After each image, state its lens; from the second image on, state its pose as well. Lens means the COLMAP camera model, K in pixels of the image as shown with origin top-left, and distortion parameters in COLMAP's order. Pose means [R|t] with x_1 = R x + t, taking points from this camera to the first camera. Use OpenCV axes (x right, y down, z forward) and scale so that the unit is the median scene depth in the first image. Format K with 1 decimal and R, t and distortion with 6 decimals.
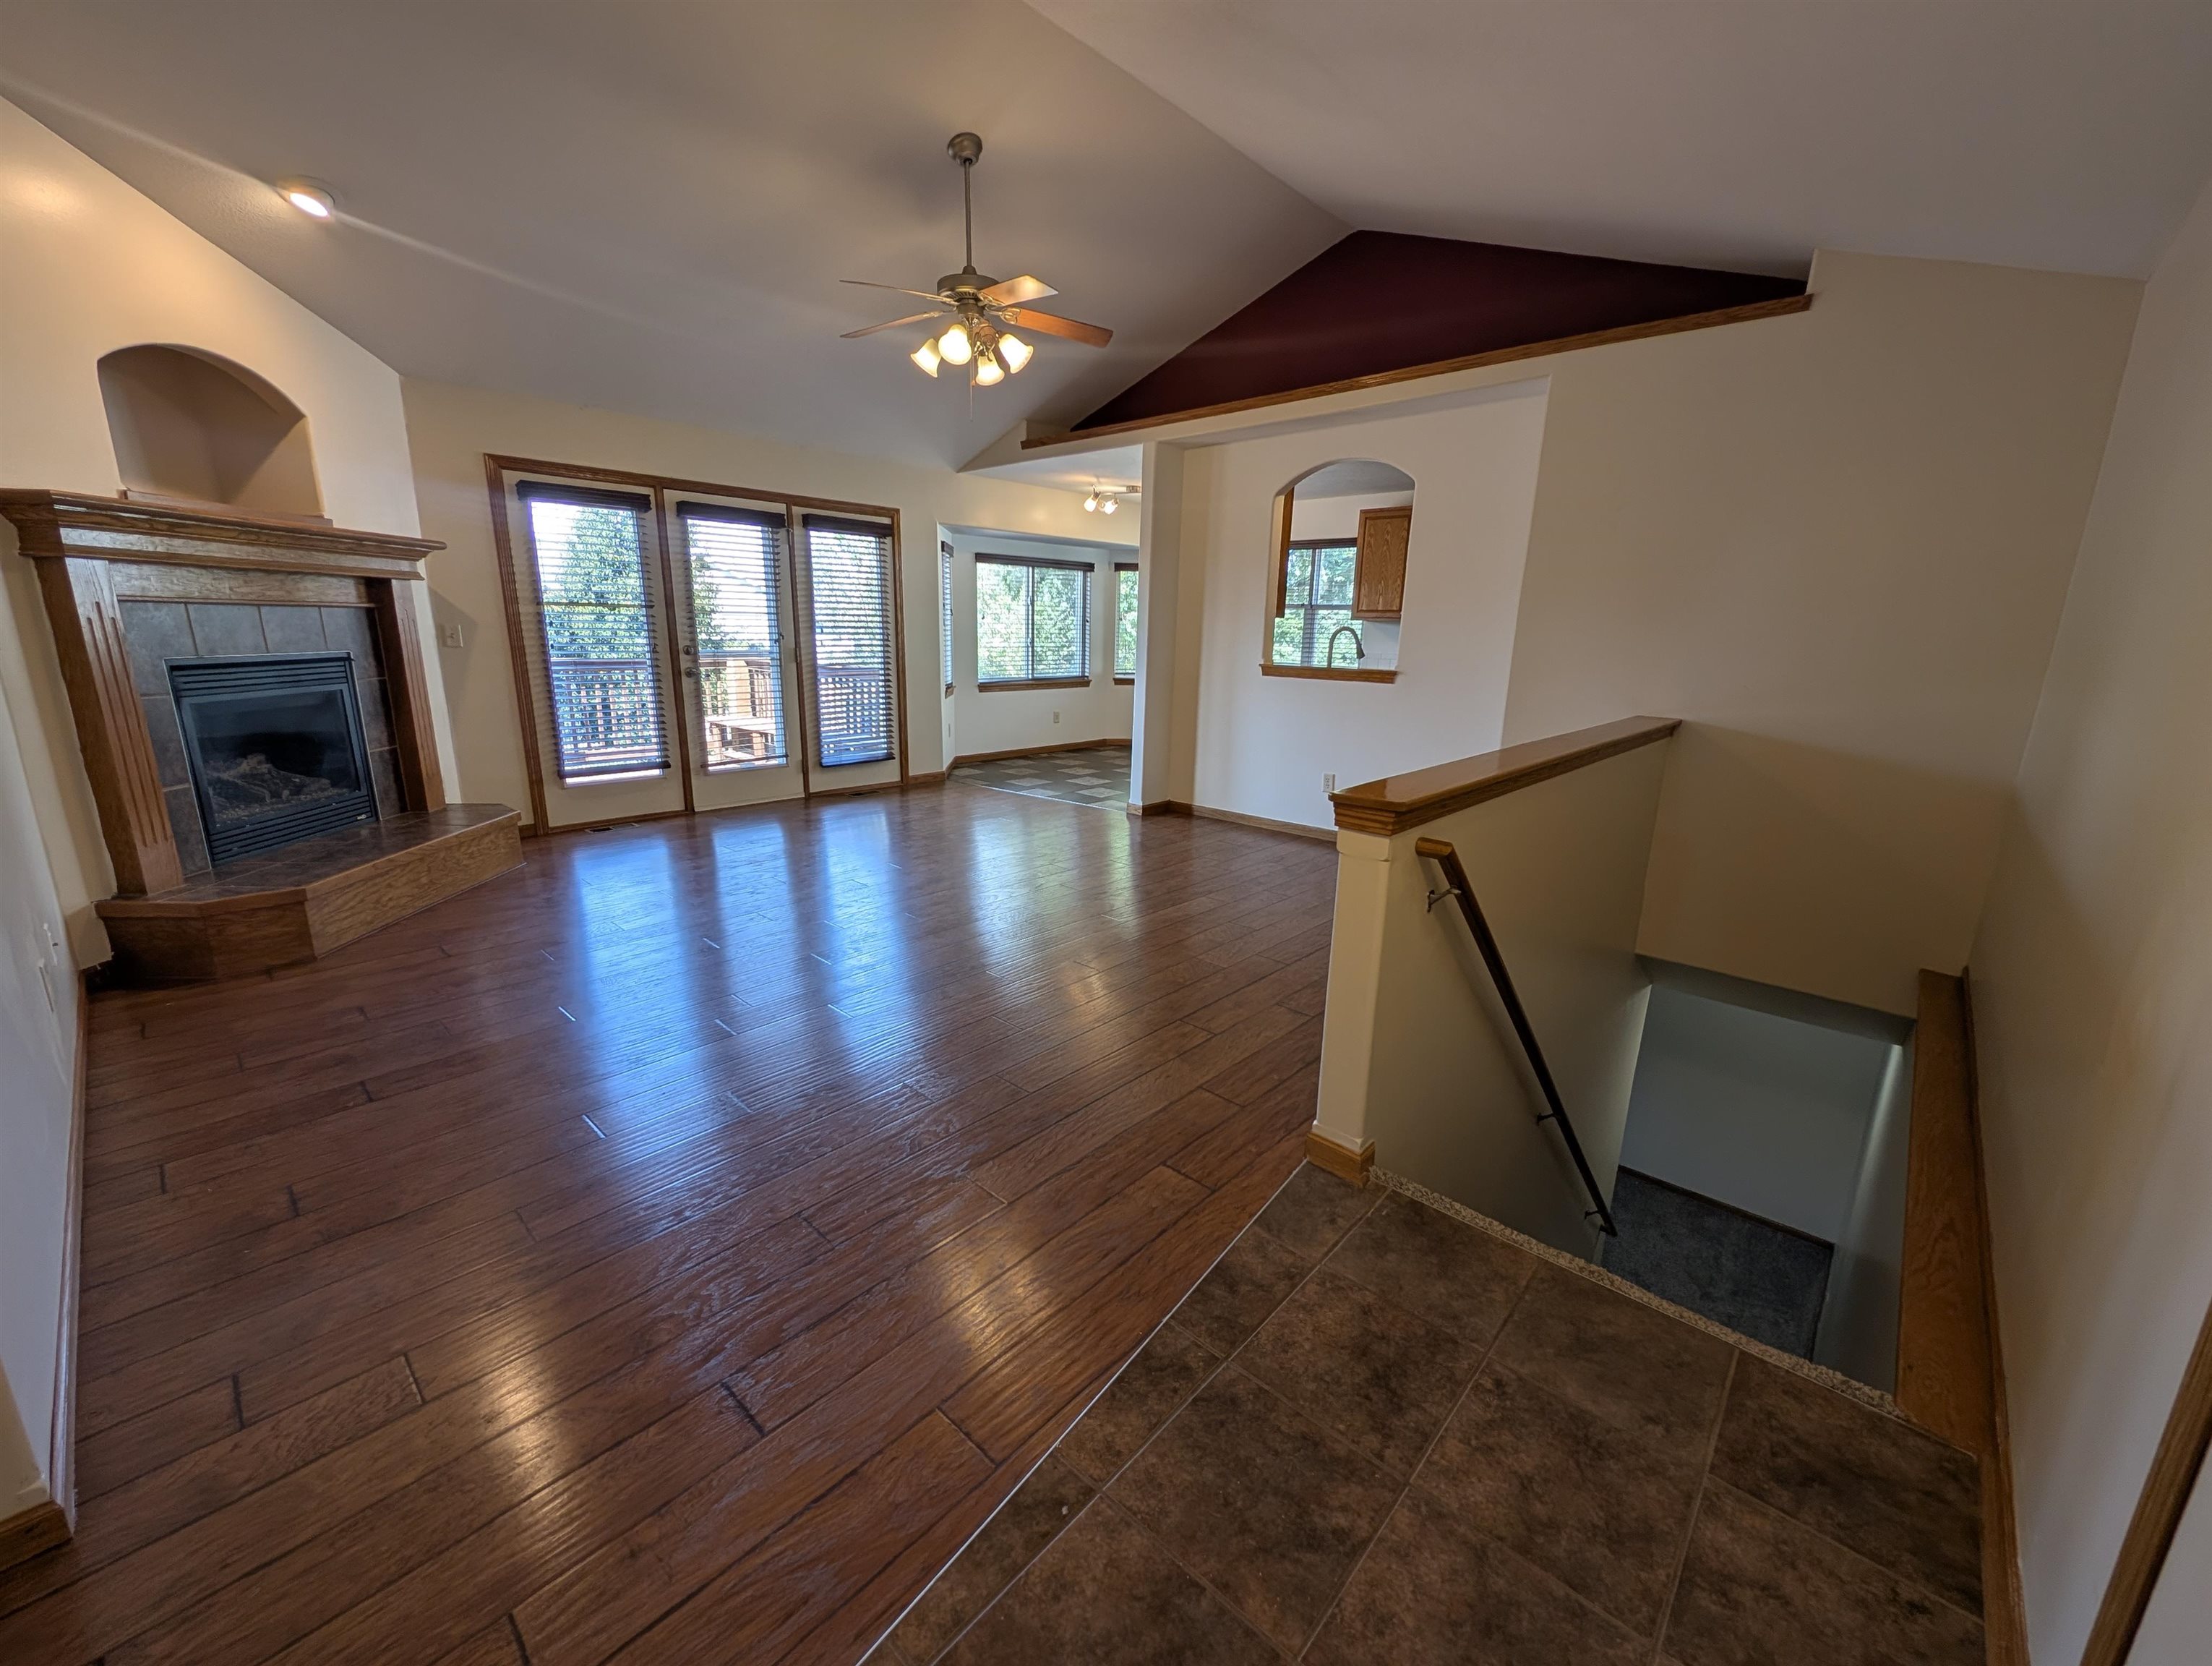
lens RADIAL K [[884.9, 0, 1097.6], [0, 884.9, 836.0], [0, 0, 1]] dist [0.031315, -0.013242]
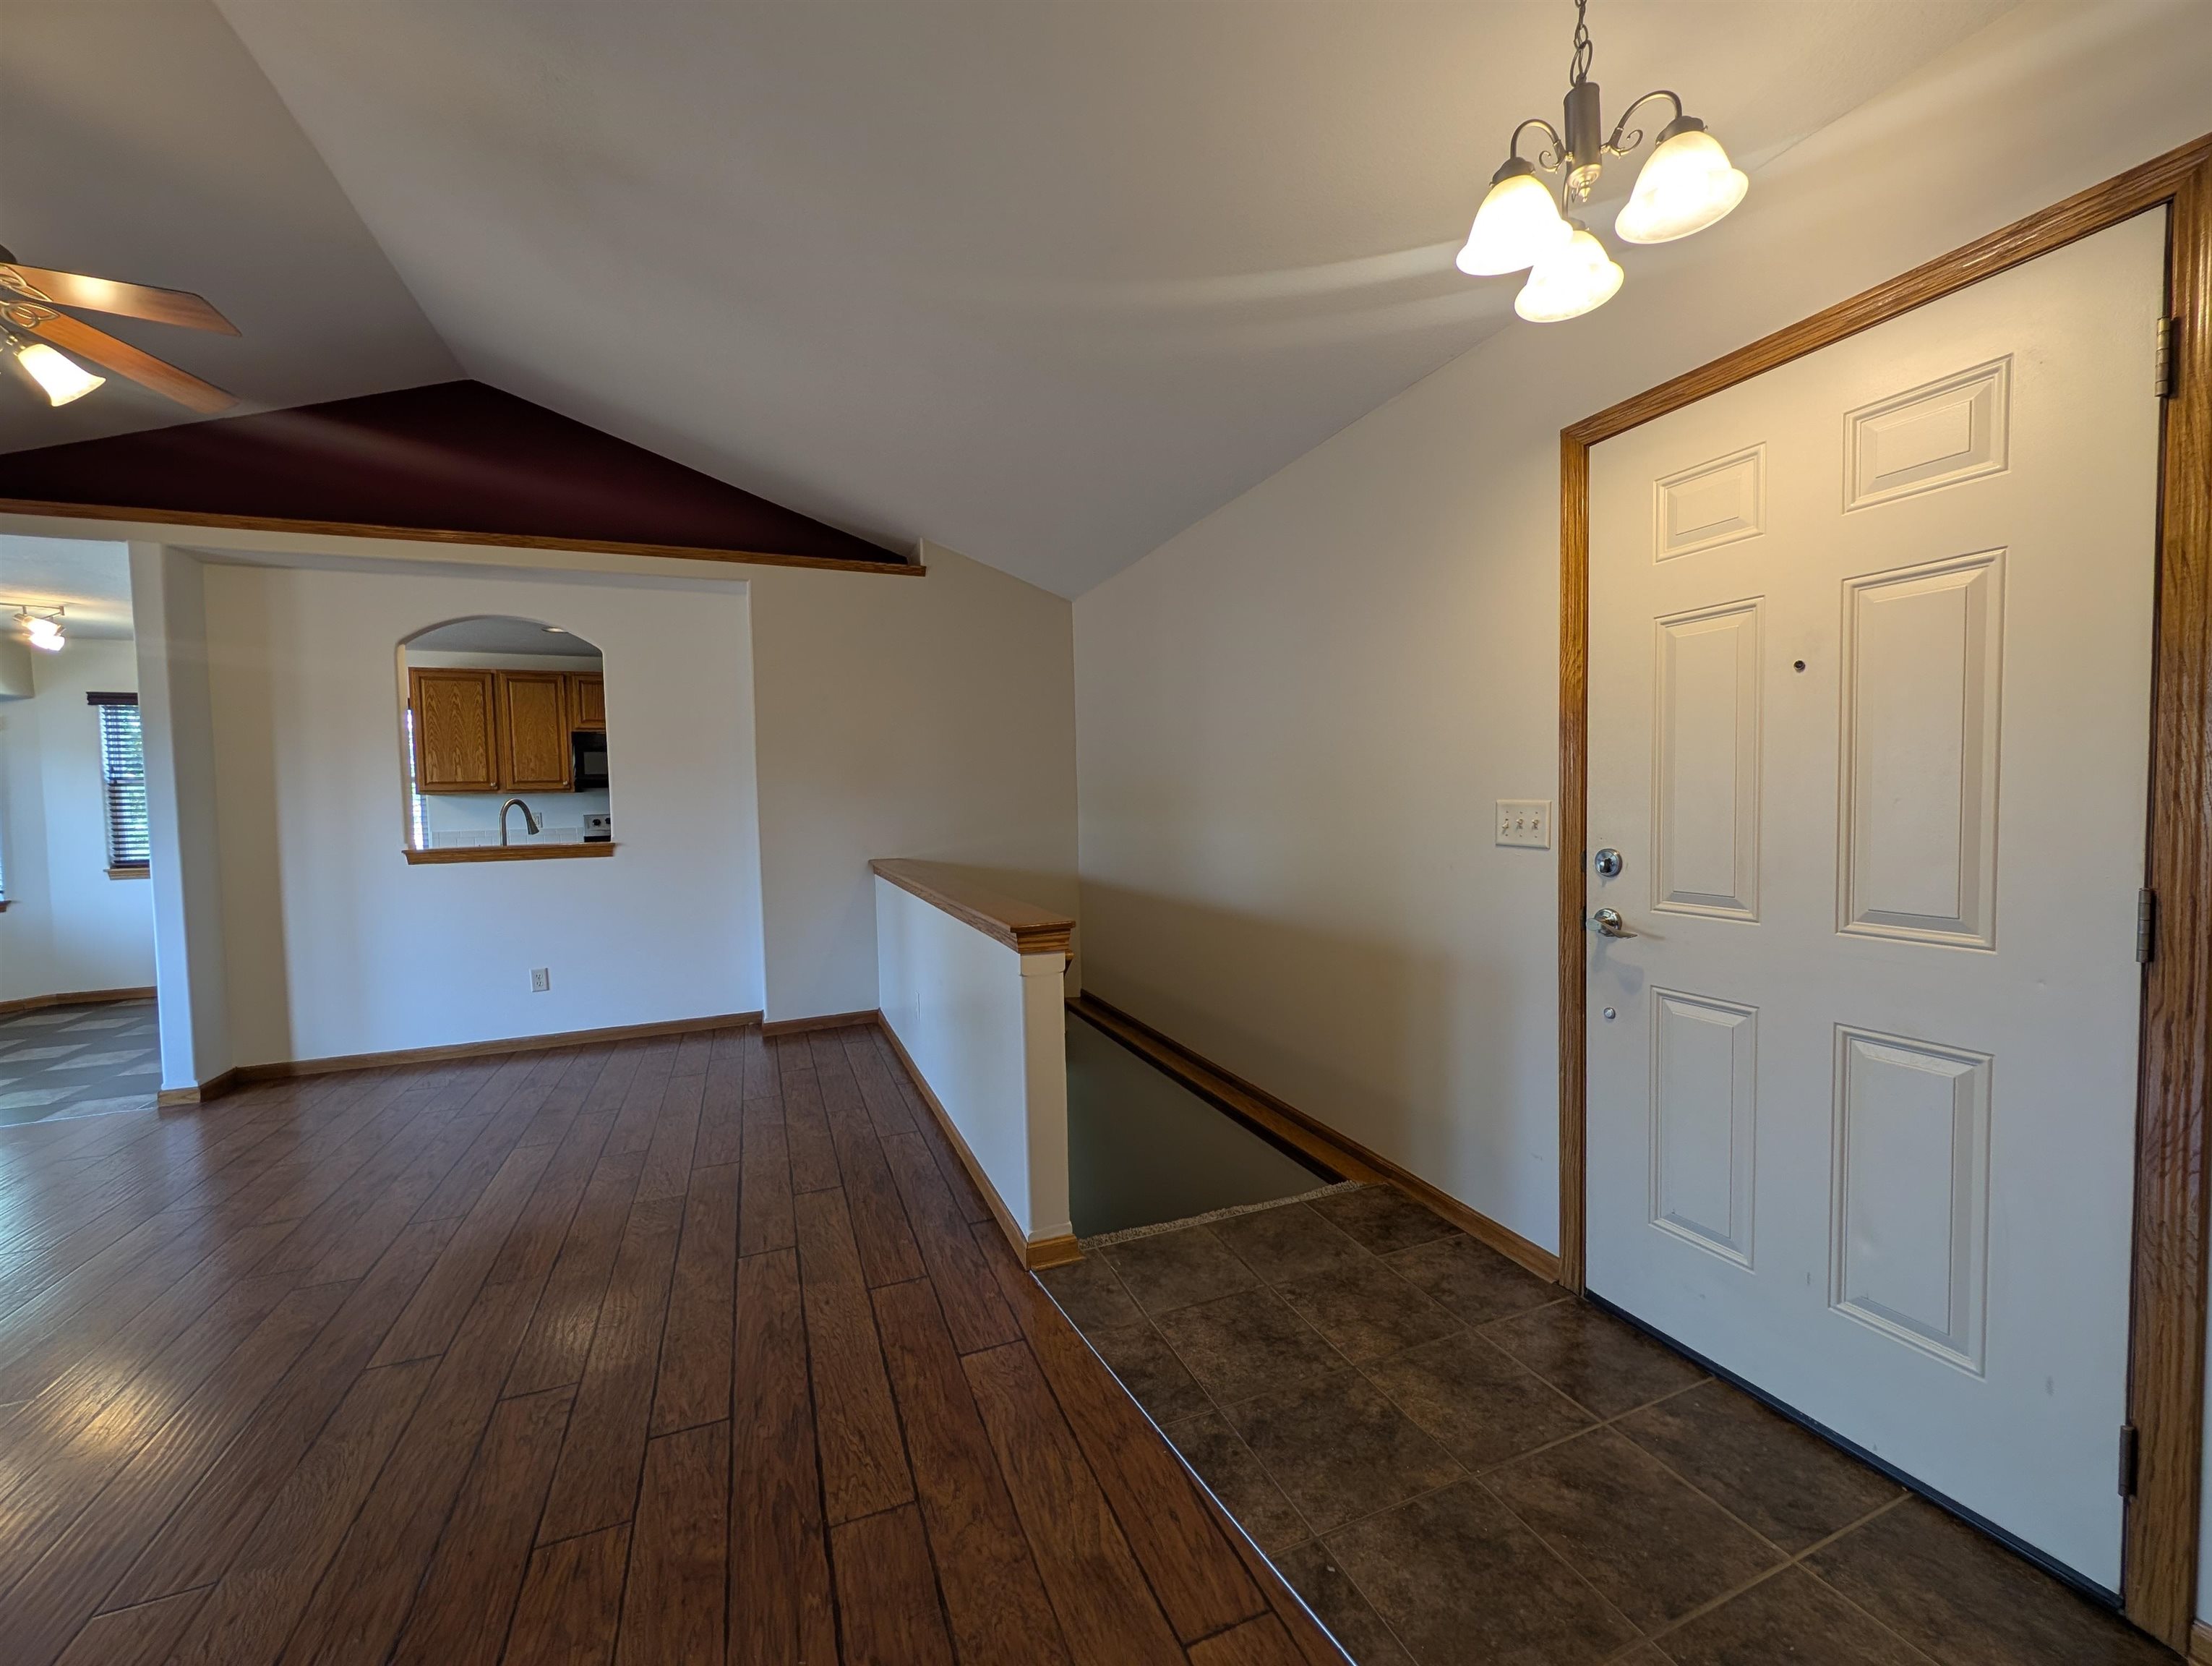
lens RADIAL K [[884.9, 0, 1097.6], [0, 884.9, 836.0], [0, 0, 1]] dist [0.031315, -0.013242]
pose [[0.434150, -0.077350, 0.897514, -0.809882], [0.241185, 0.969915, -0.033077, -0.111407], [-0.867954, 0.230827, 0.439745, 0.420793]]
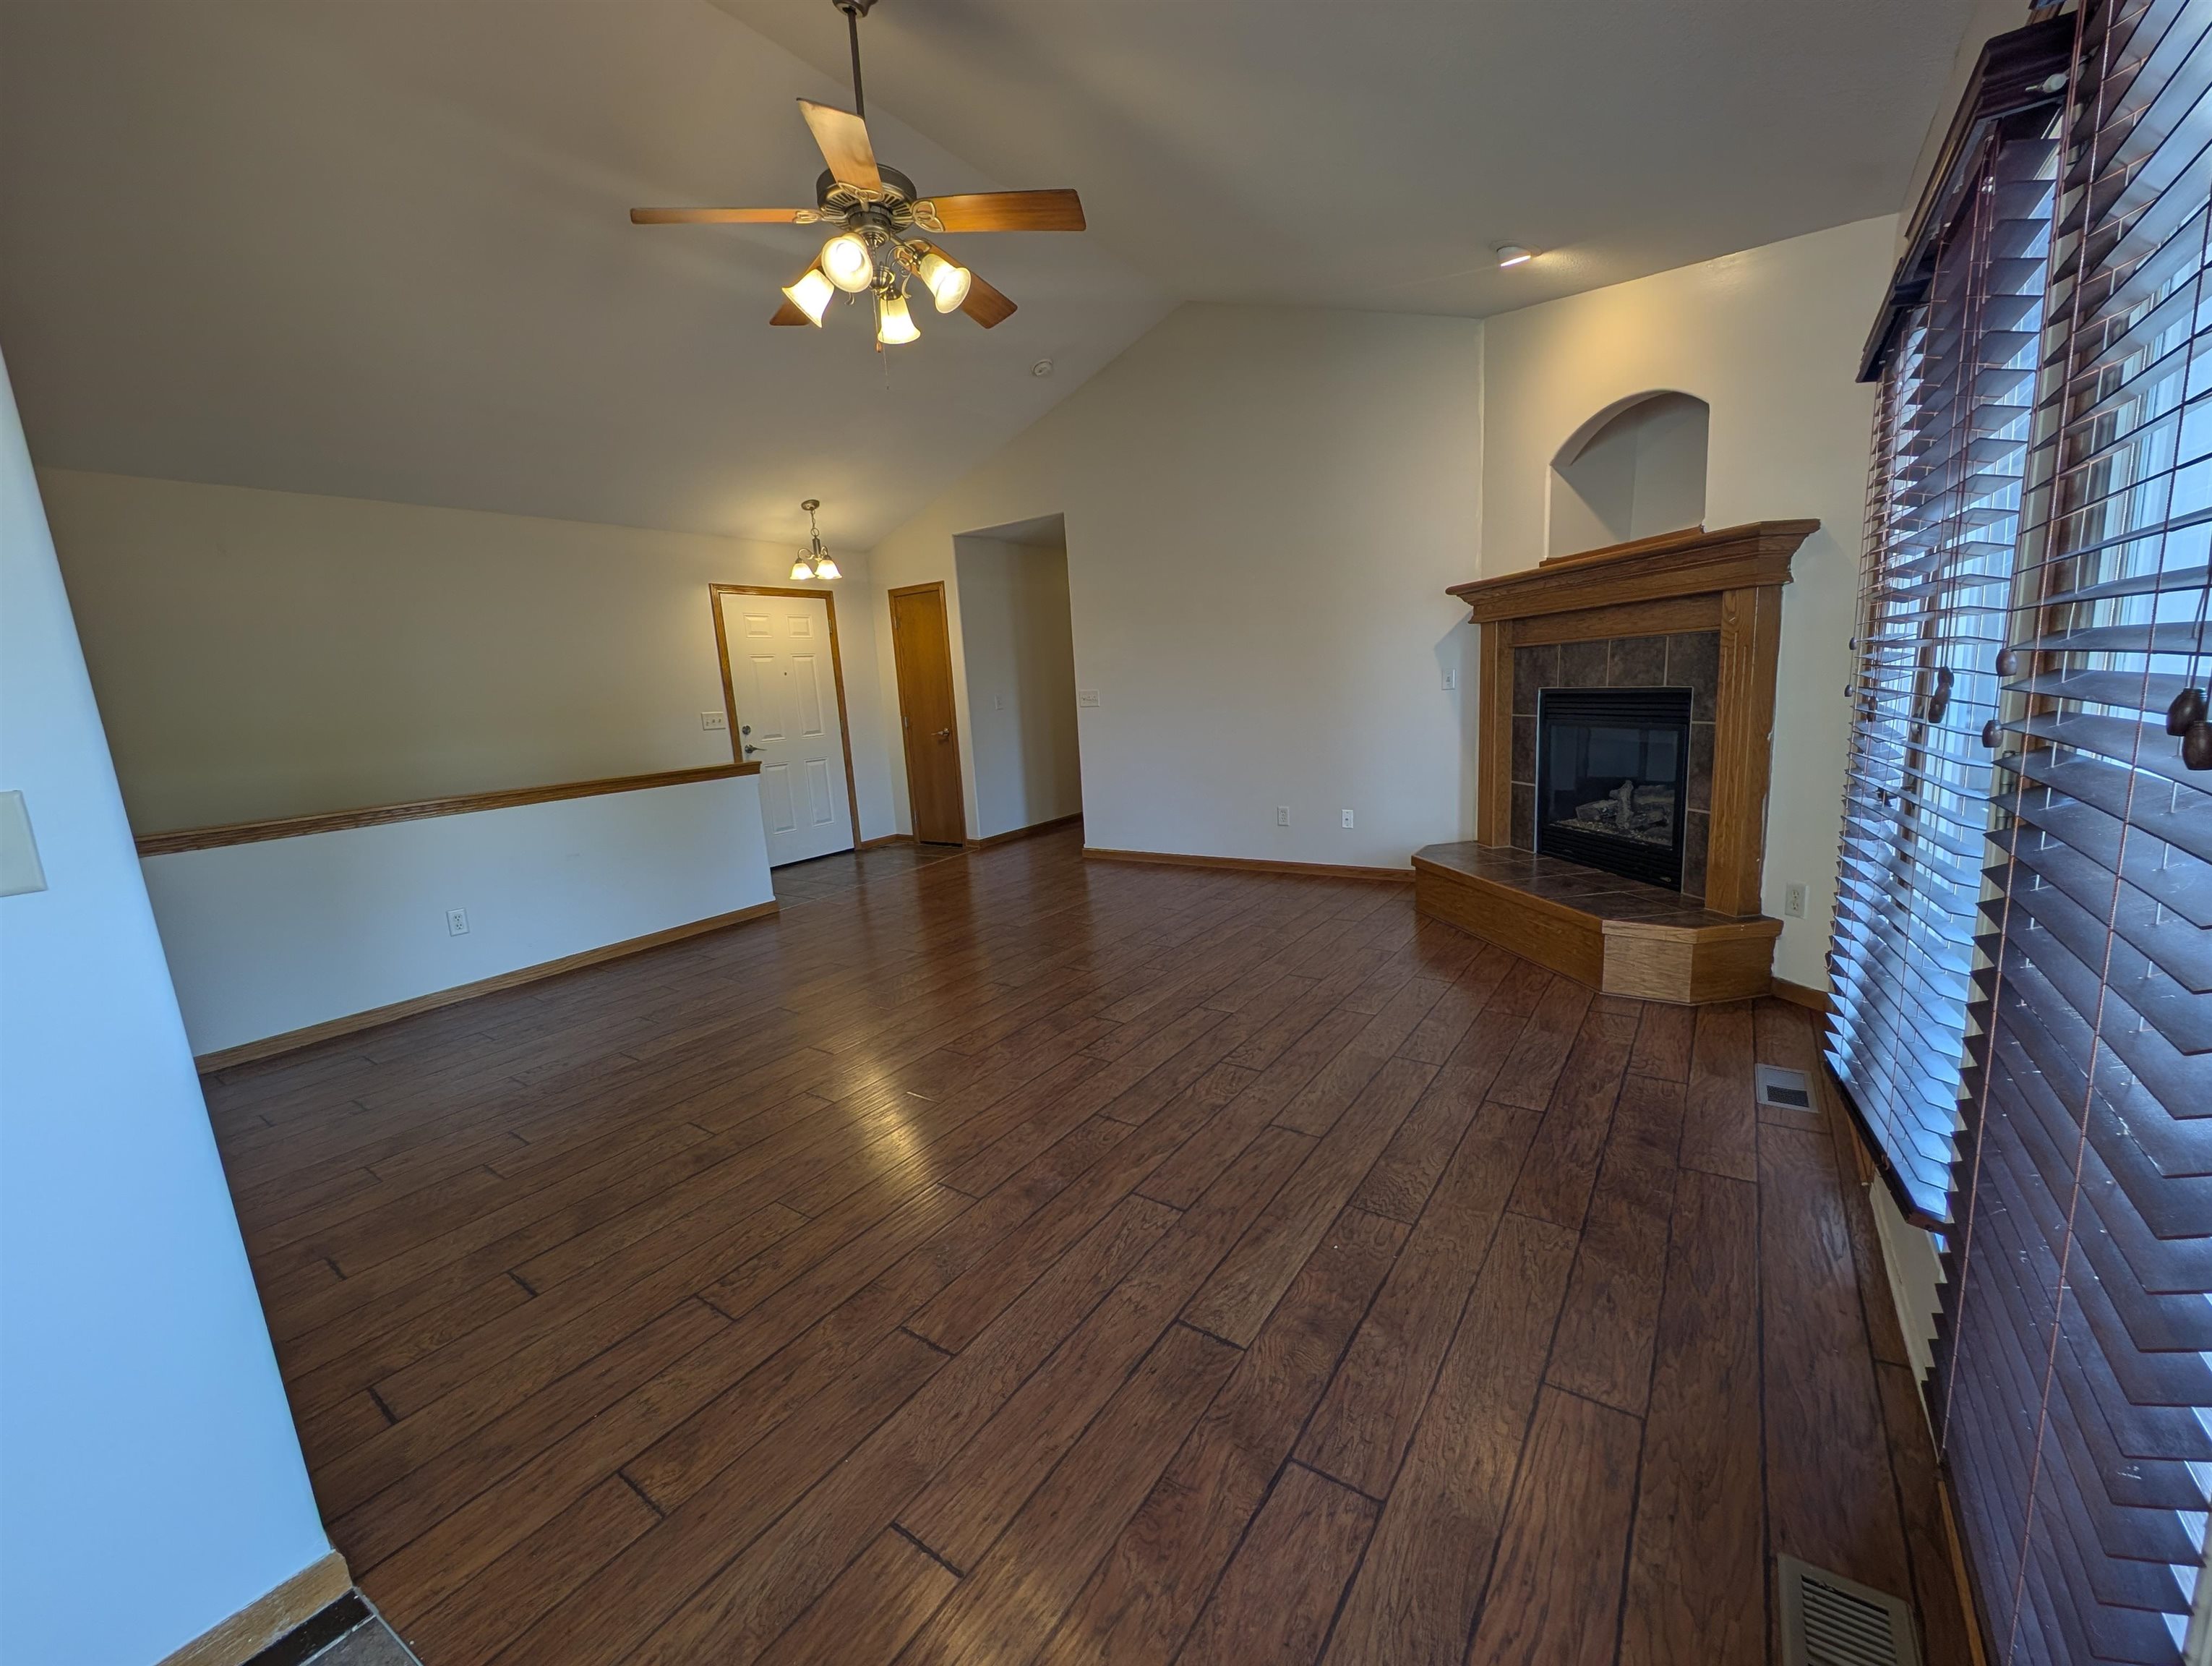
lens RADIAL K [[884.9, 0, 1097.6], [0, 884.9, 836.0], [0, 0, 1]] dist [0.031315, -0.013242]
pose [[-0.990158, 0.066379, -0.123207, -0.439168], [0.013440, 0.921394, 0.388398, -0.958050], [0.139304, 0.382920, -0.913218, 4.089455]]
